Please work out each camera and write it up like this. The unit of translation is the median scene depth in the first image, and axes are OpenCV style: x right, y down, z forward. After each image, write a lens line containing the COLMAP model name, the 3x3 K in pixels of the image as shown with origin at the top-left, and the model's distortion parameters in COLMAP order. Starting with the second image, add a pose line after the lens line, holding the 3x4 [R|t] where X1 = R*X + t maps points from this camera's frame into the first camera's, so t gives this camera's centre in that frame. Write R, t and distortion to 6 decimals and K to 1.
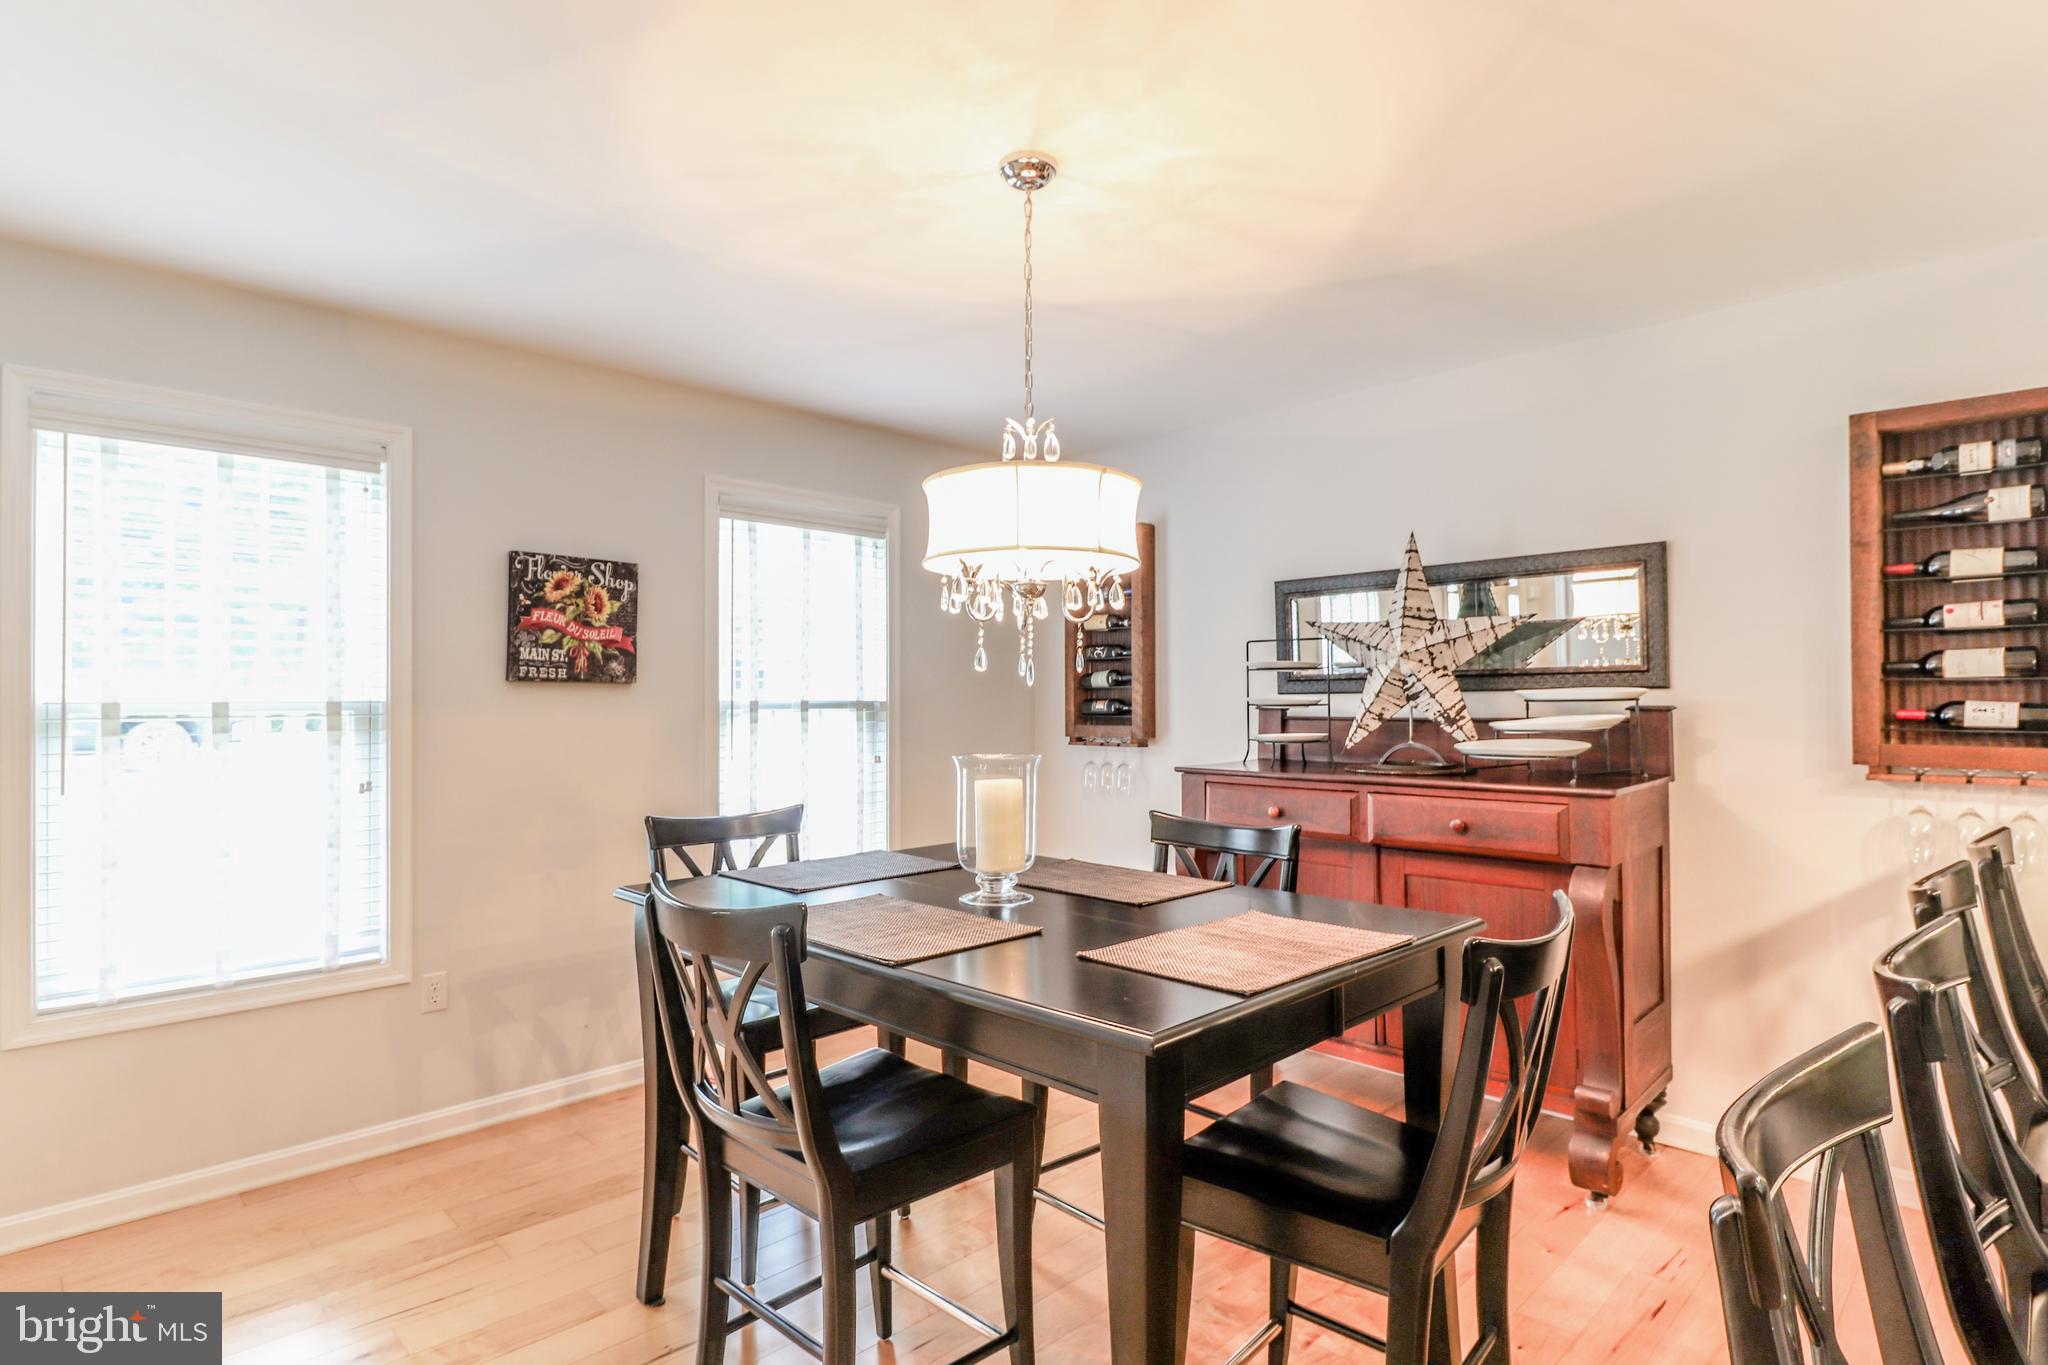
lens RADIAL K [[1102.7, 0, 1024.0], [0, 1102.7, 682.5], [0, 0, 1]] dist [0.003221, -0.000444]
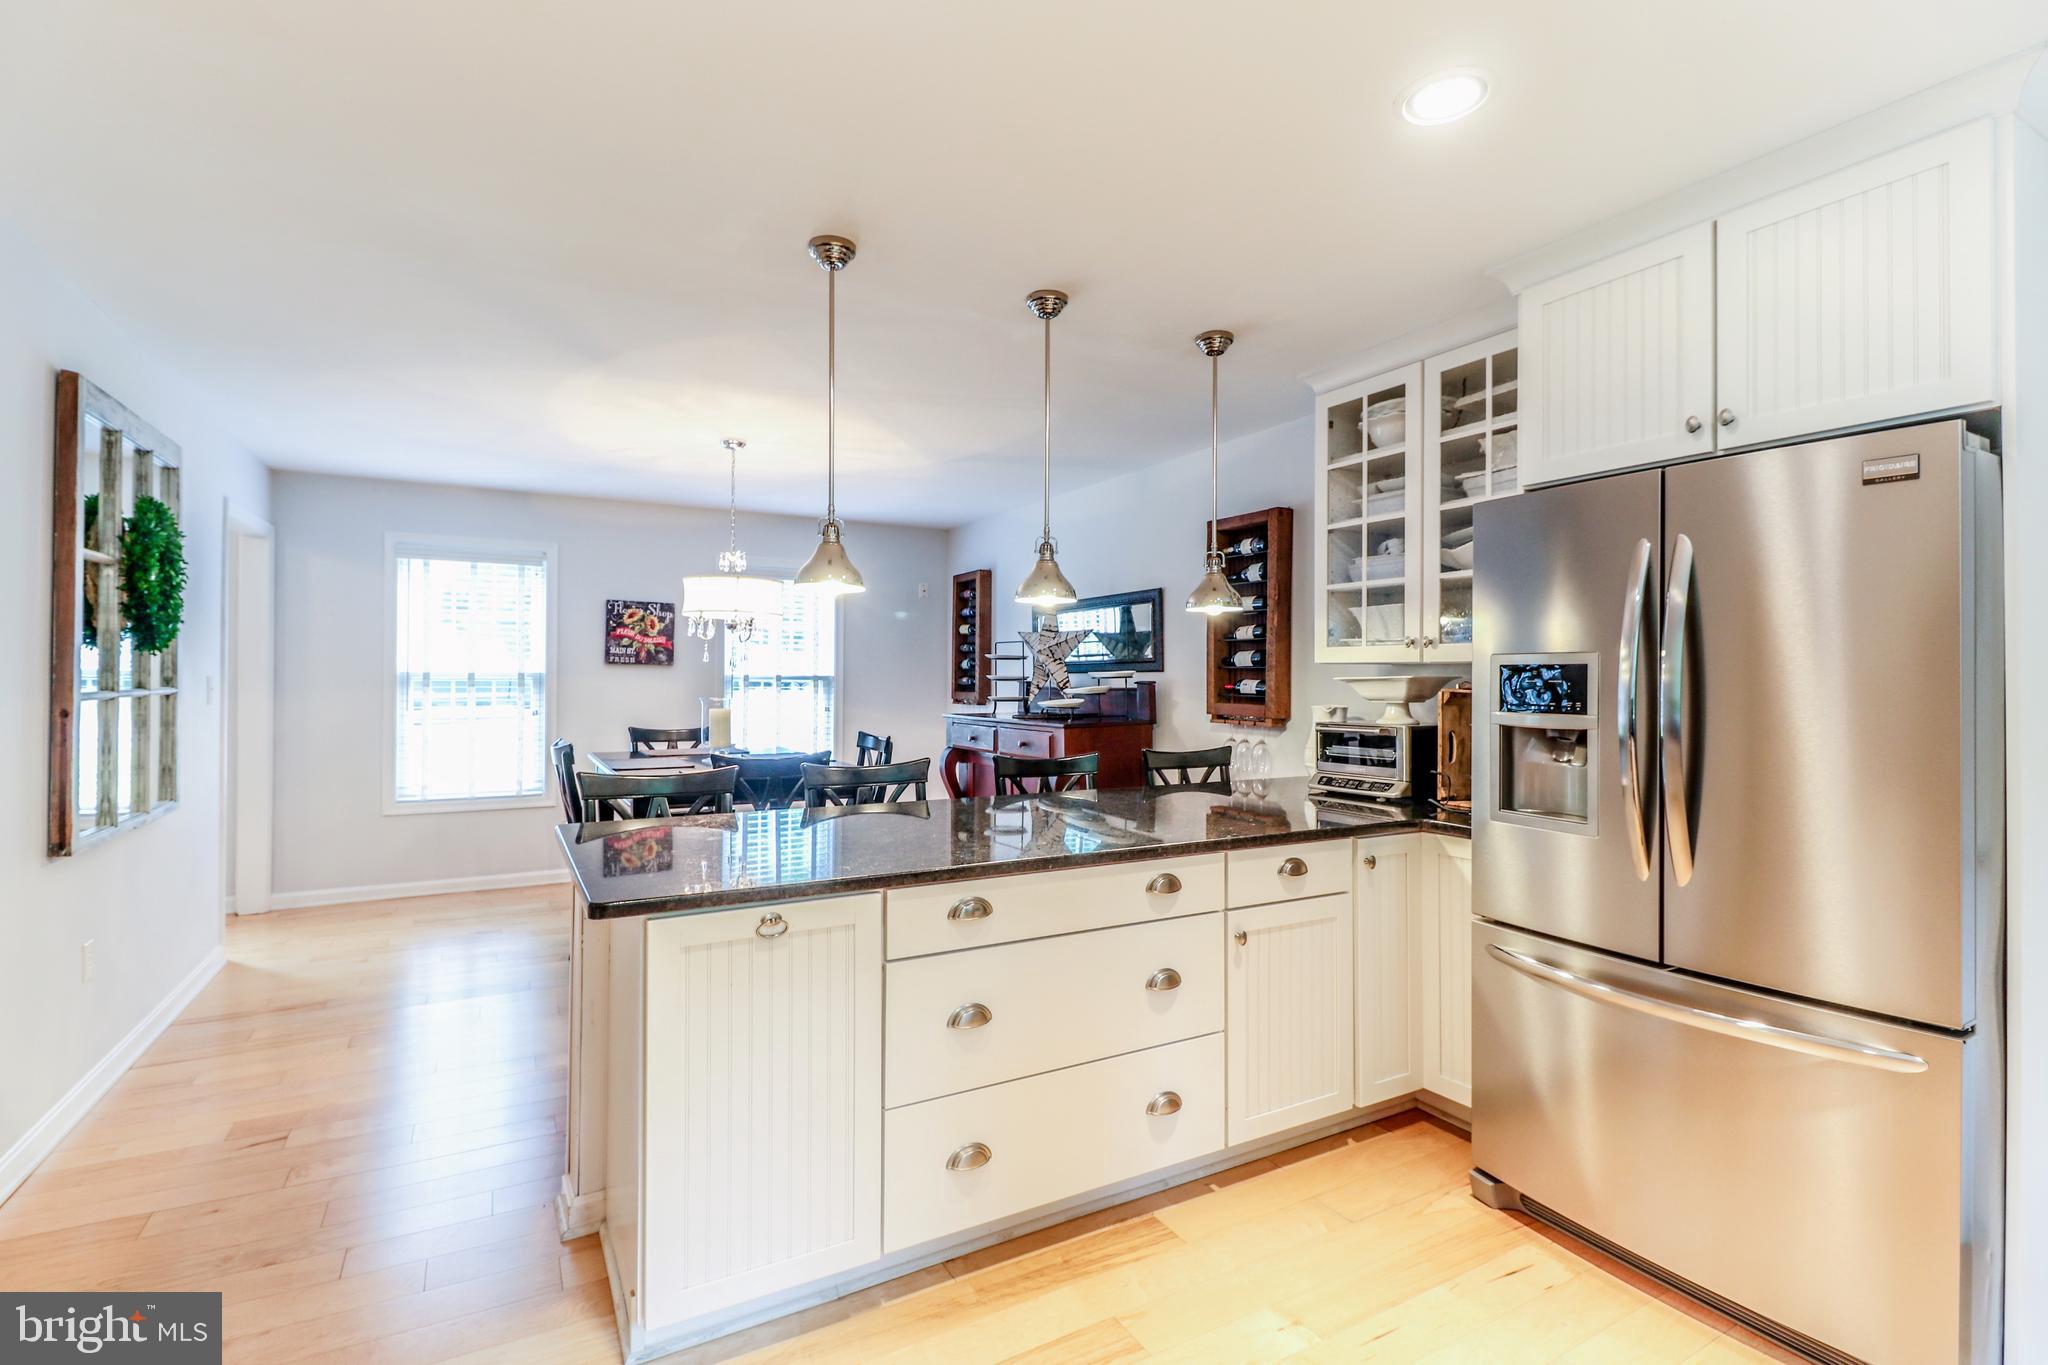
lens RADIAL K [[954.0, 0, 1019.4], [0, 954.0, 669.8], [0, 0, 1]] dist [0.011571, -0.015448]
pose [[0.965027, 0.007409, -0.262045, 0.713108], [-0.005393, 0.999950, 0.008412, -0.009091], [0.262094, -0.006705, 0.965019, -0.486291]]
